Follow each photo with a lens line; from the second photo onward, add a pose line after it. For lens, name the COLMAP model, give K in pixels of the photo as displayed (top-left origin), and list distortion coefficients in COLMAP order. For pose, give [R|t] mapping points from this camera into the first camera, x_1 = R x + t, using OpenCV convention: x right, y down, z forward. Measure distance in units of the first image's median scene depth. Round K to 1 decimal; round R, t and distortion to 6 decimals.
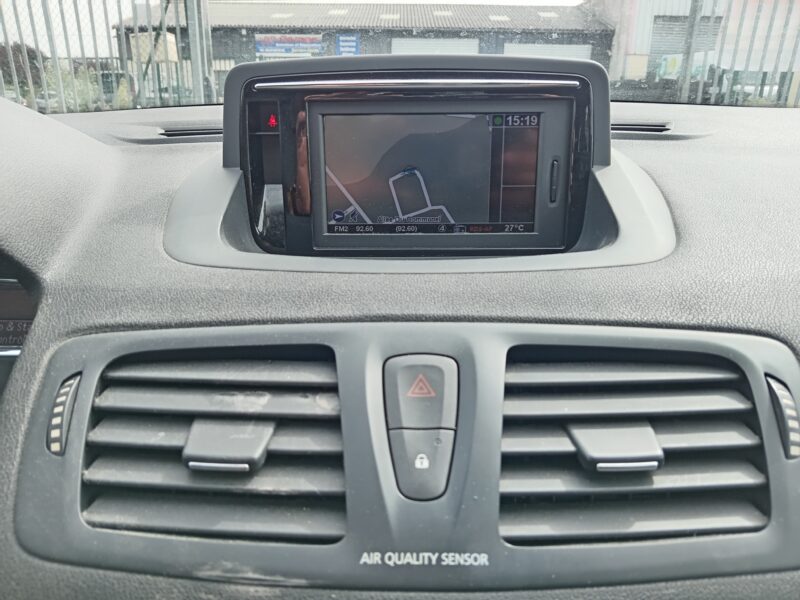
lens RADIAL K [[610.2, 0, 400.0], [0, 610.2, 300.0], [0, 0, 1]] dist [-0.037442, -0.004374]
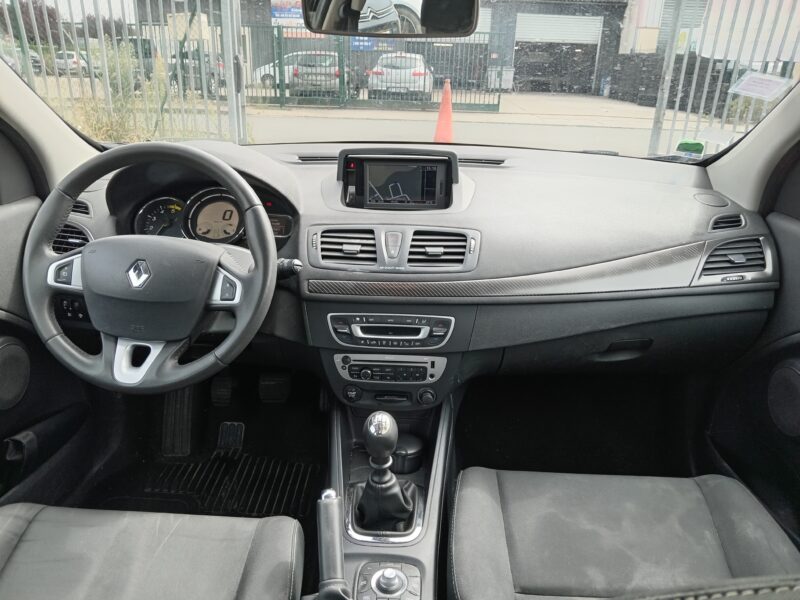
lens RADIAL K [[596.6, 0, 396.1], [0, 596.6, 299.7], [0, 0, 1]] dist [0.056403, -0.116594]
pose [[0.999473, 0.028058, -0.016333, 0.061538], [-0.027131, 0.998150, 0.054410, 0.158045], [0.017830, -0.053938, 0.998385, -1.519452]]
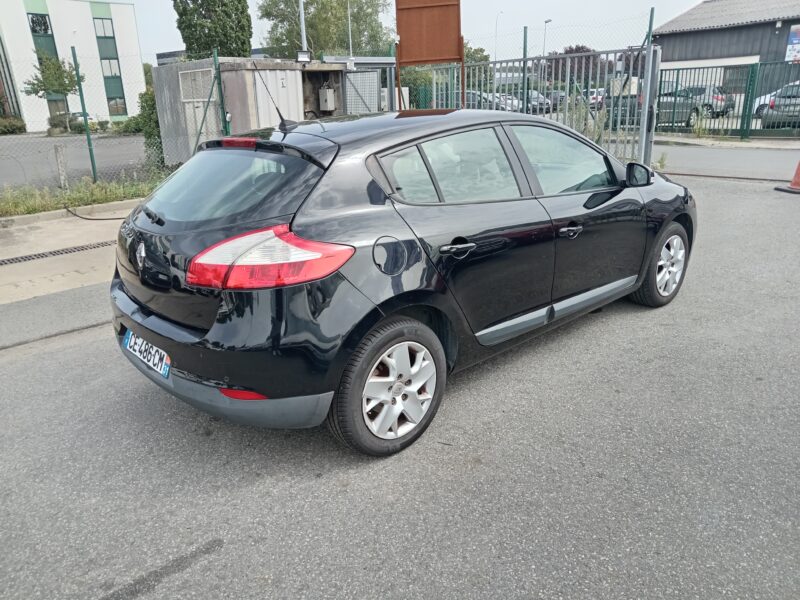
lens RADIAL K [[601.6, 0, 385.5], [0, 601.6, 302.6], [0, 0, 1]] dist [-0.010780, -0.007295]
pose [[0.673670, 0.201240, -0.711106, 4.871789], [-0.181263, 0.977814, 0.104996, 1.107731], [0.716458, 0.058165, 0.695201, -6.402201]]
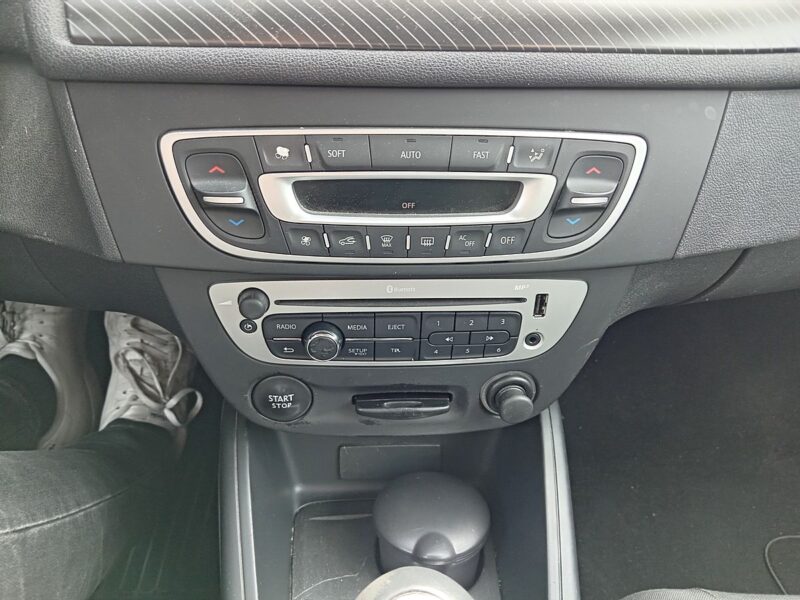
lens RADIAL K [[597.2, 0, 398.6], [0, 597.2, 300.6], [0, 0, 1]] dist [-0.011974, 0.000381]
pose [[0.996266, -0.013453, 0.085281, -0.038826], [-0.008793, 0.966837, 0.255244, 0.318430], [-0.085887, -0.255041, 0.963108, -0.131376]]
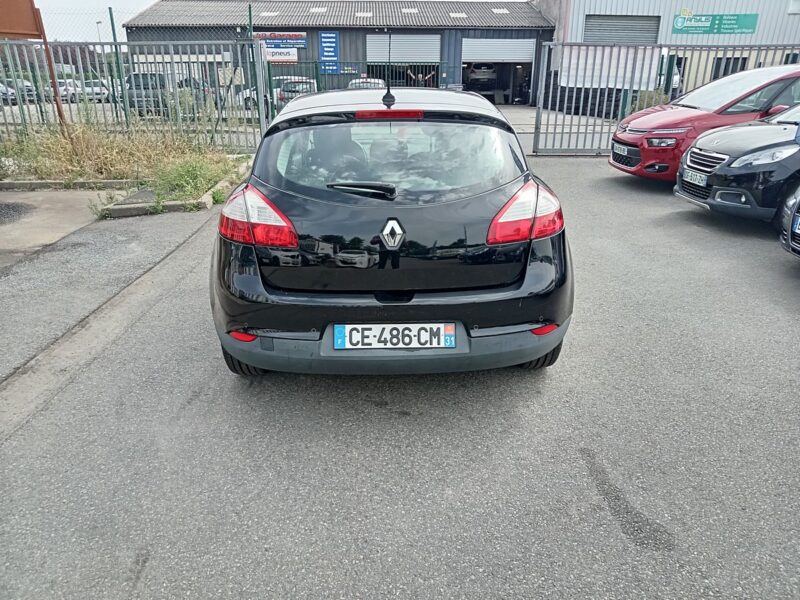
lens RADIAL K [[600.2, 0, 400.0], [0, 600.2, 300.0], [0, 0, 1]] dist [-0.002910, -0.004055]
pose [[0.999042, -0.021757, 0.037969, -0.178384], [0.020373, 0.999127, 0.036483, 1.951796], [-0.038729, -0.035674, 0.998613, -9.007951]]
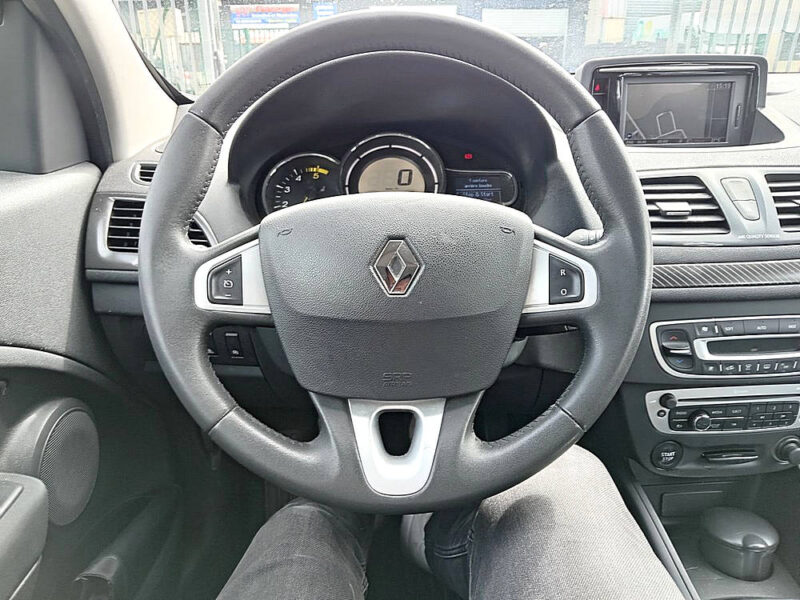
lens RADIAL K [[601.7, 0, 400.0], [0, 601.7, 300.0], [0, 0, 1]] dist [0.035373, -0.097920]
pose [[0.998766, -0.036594, 0.033585, -0.680599], [0.034986, 0.998268, 0.047289, 0.201670], [-0.035257, -0.046056, 0.998316, -0.700390]]
